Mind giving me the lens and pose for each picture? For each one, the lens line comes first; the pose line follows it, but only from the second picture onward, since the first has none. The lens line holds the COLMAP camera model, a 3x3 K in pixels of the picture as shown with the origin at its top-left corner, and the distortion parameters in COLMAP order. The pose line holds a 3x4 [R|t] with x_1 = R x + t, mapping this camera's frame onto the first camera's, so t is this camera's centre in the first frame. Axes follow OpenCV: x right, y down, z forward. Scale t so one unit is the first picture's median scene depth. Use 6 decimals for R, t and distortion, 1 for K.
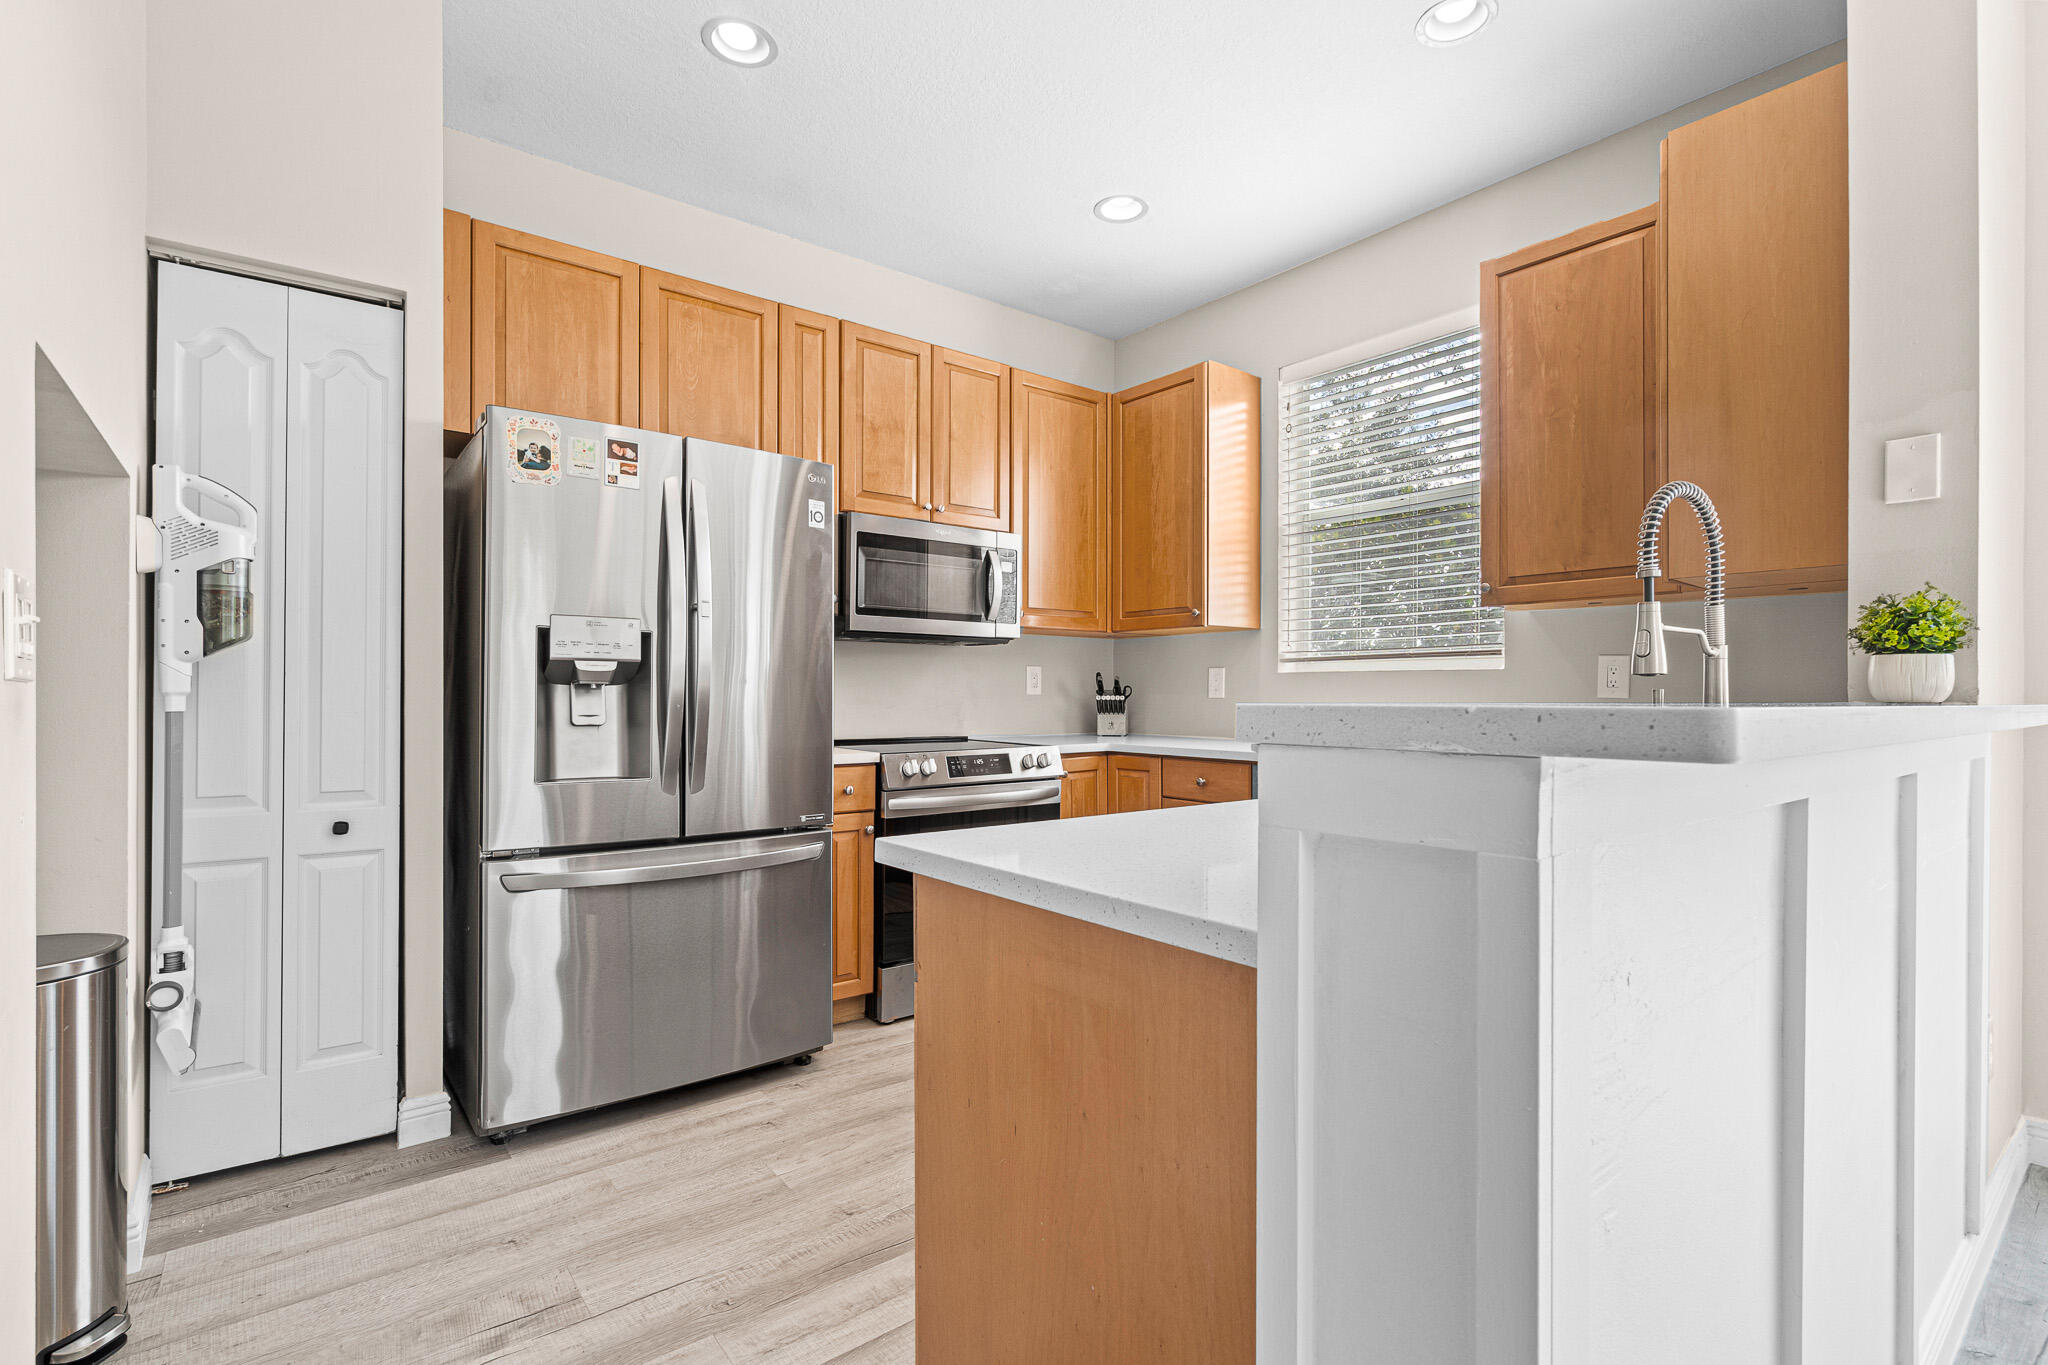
lens RADIAL K [[935.7, 0, 1020.4], [0, 935.7, 684.3], [0, 0, 1]] dist [-0.007681, 0.003362]
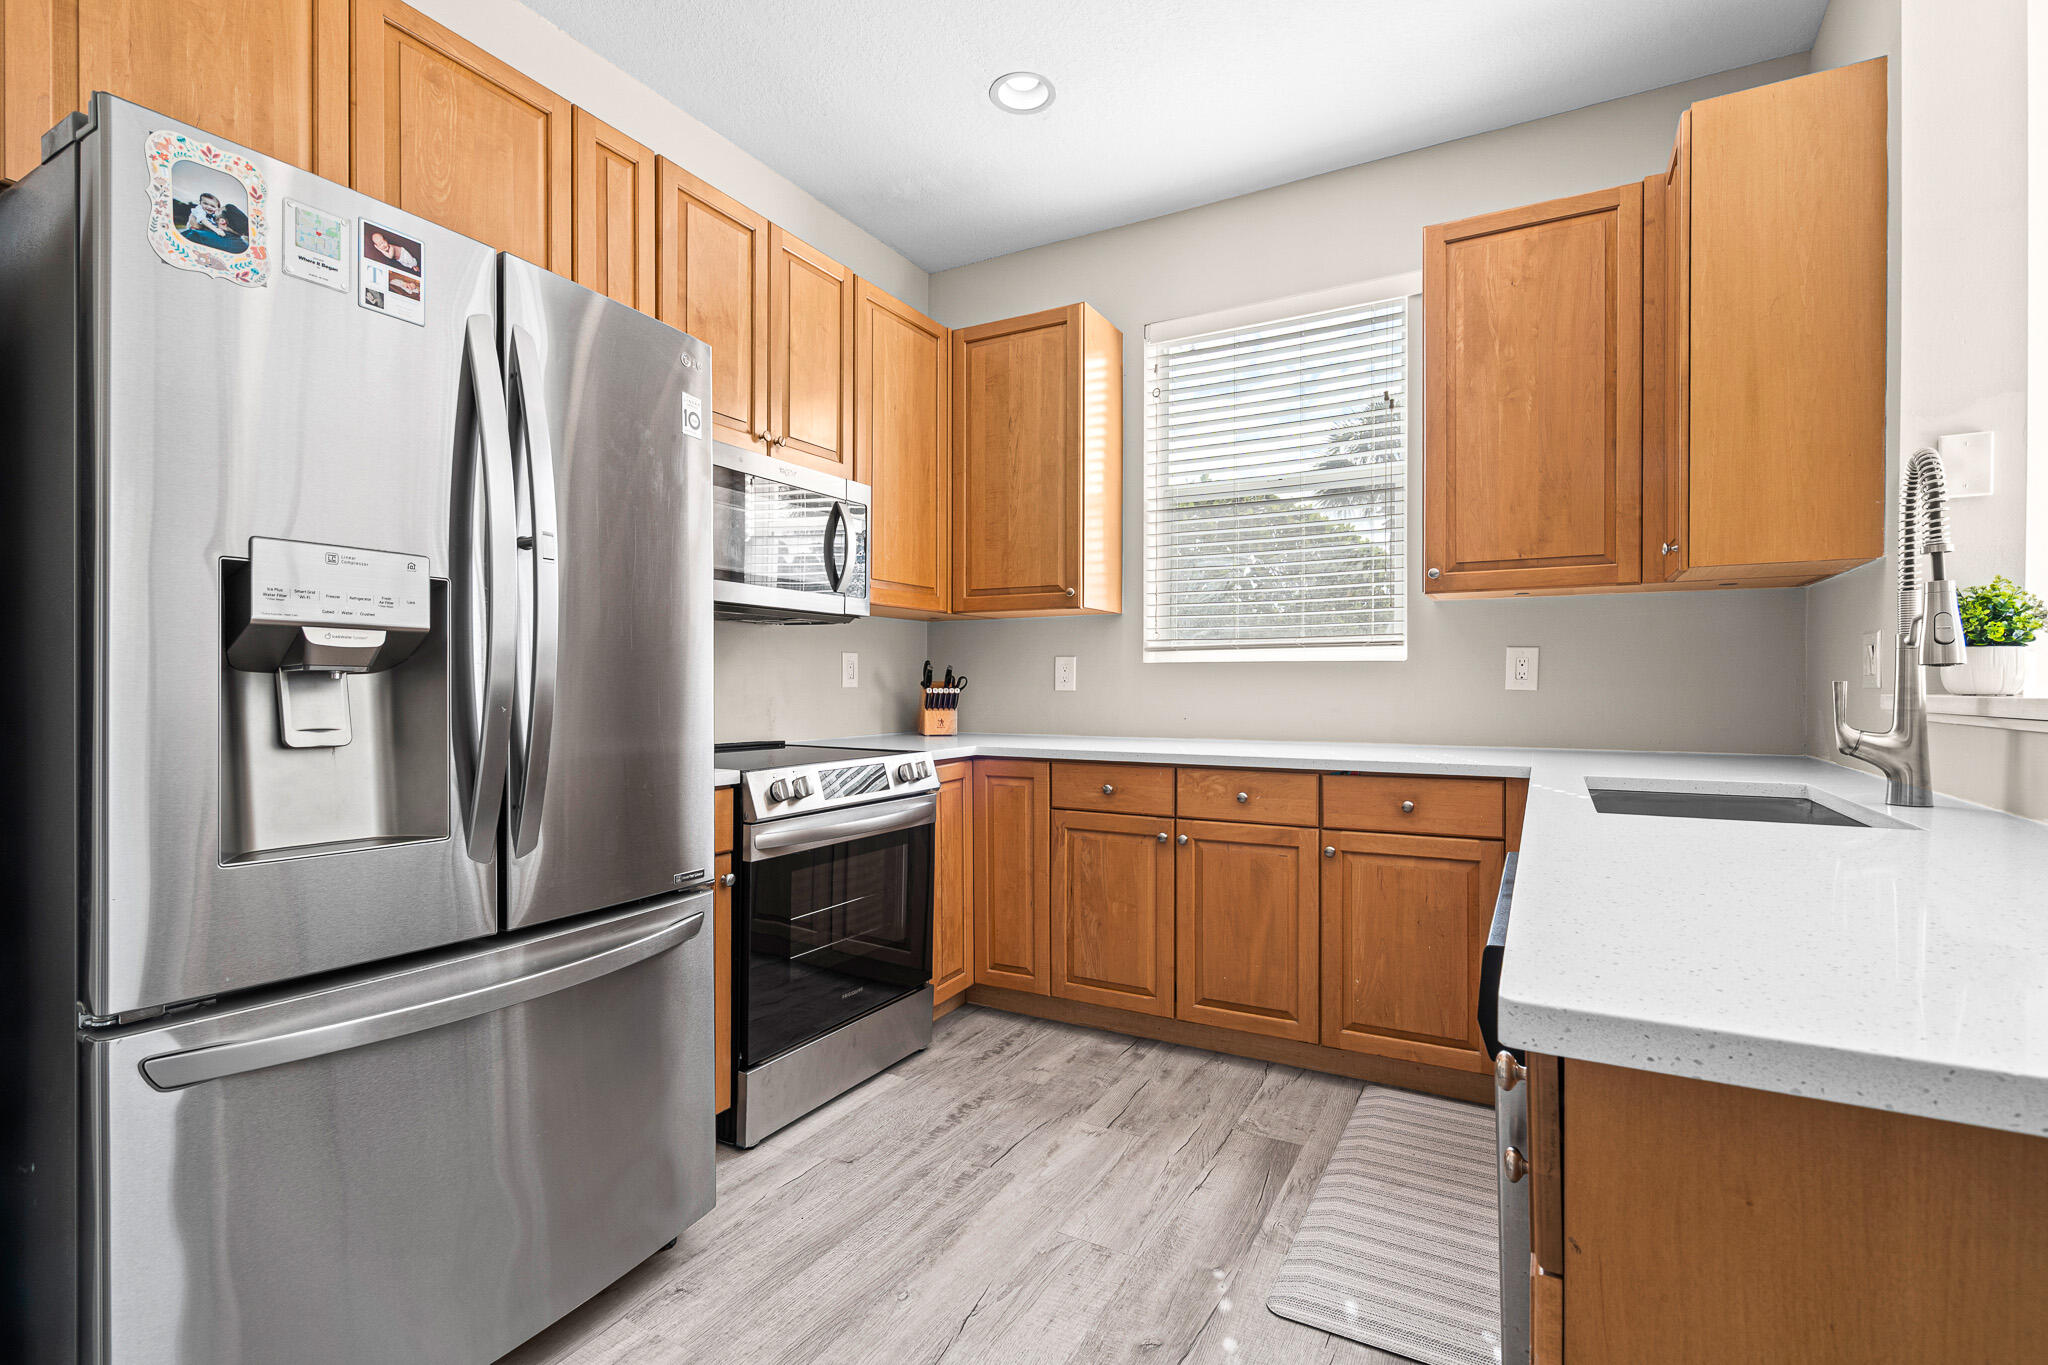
lens RADIAL K [[935.7, 0, 1021.9], [0, 935.7, 684.5], [0, 0, 1]] dist [-0.007681, 0.003362]
pose [[0.923871, -0.001251, 0.382703, -0.230108], [-0.002297, 0.999958, 0.008816, 0.001279], [-0.382698, -0.009024, 0.923829, 0.270540]]
